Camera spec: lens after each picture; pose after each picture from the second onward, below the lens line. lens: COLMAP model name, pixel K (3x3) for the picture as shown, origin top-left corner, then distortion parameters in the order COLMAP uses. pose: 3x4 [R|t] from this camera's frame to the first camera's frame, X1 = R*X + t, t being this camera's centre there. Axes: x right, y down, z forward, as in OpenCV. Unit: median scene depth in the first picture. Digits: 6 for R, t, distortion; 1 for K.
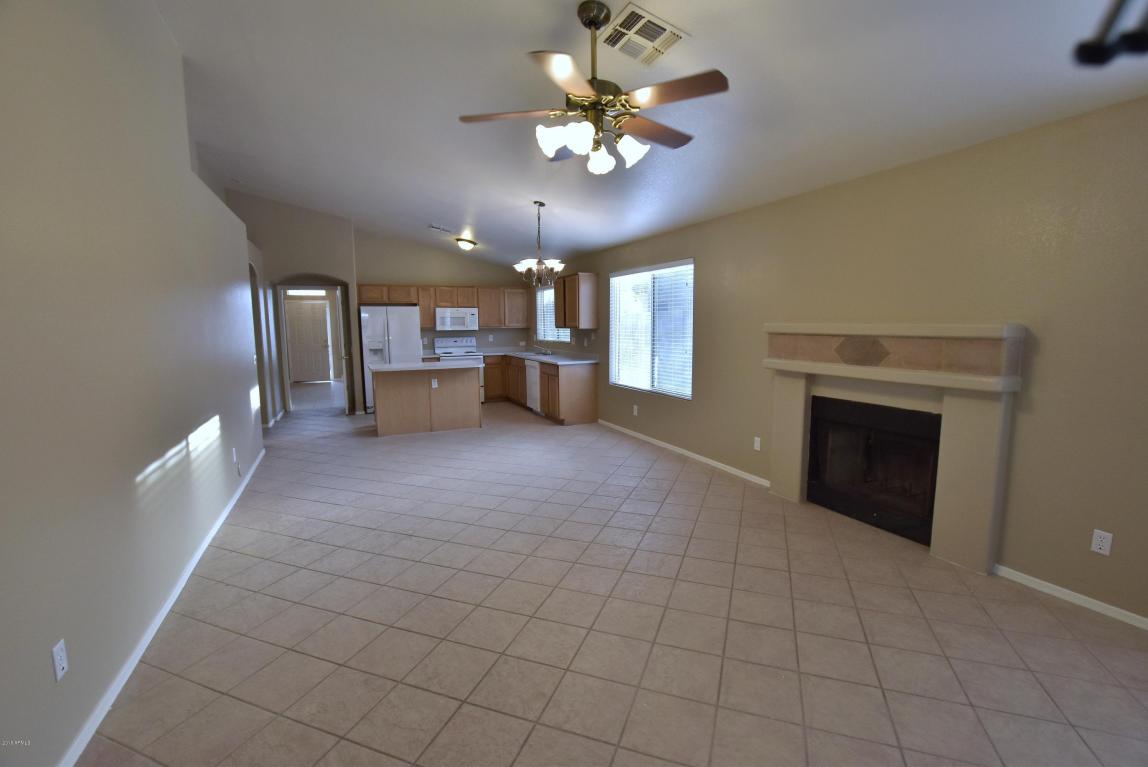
lens RADIAL K [[508.0, 0, 571.1], [0, 508.0, 380.9], [0, 0, 1]] dist [-0.032673, 0.000161]
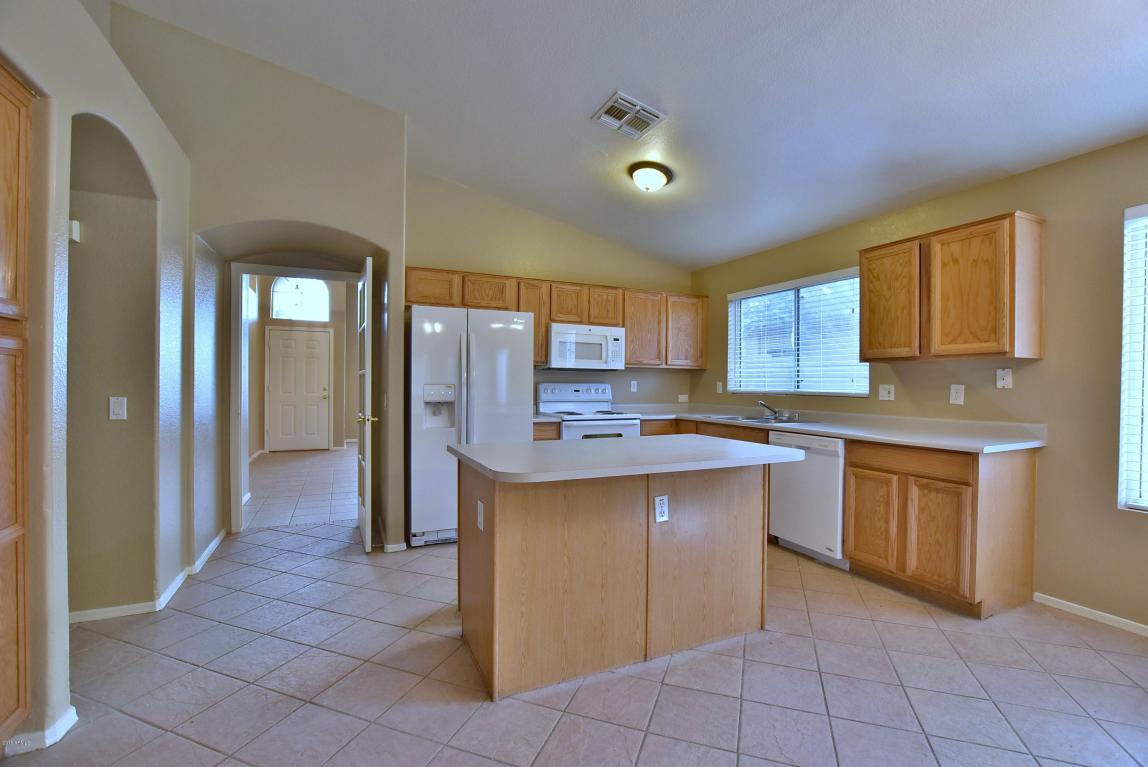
lens RADIAL K [[508.0, 0, 571.1], [0, 508.0, 380.9], [0, 0, 1]] dist [-0.032673, 0.000161]
pose [[0.999813, 0.018869, 0.004249, -0.248537], [-0.018248, 0.993071, -0.116089, -0.028608], [-0.006410, 0.115989, 0.993230, 0.505261]]
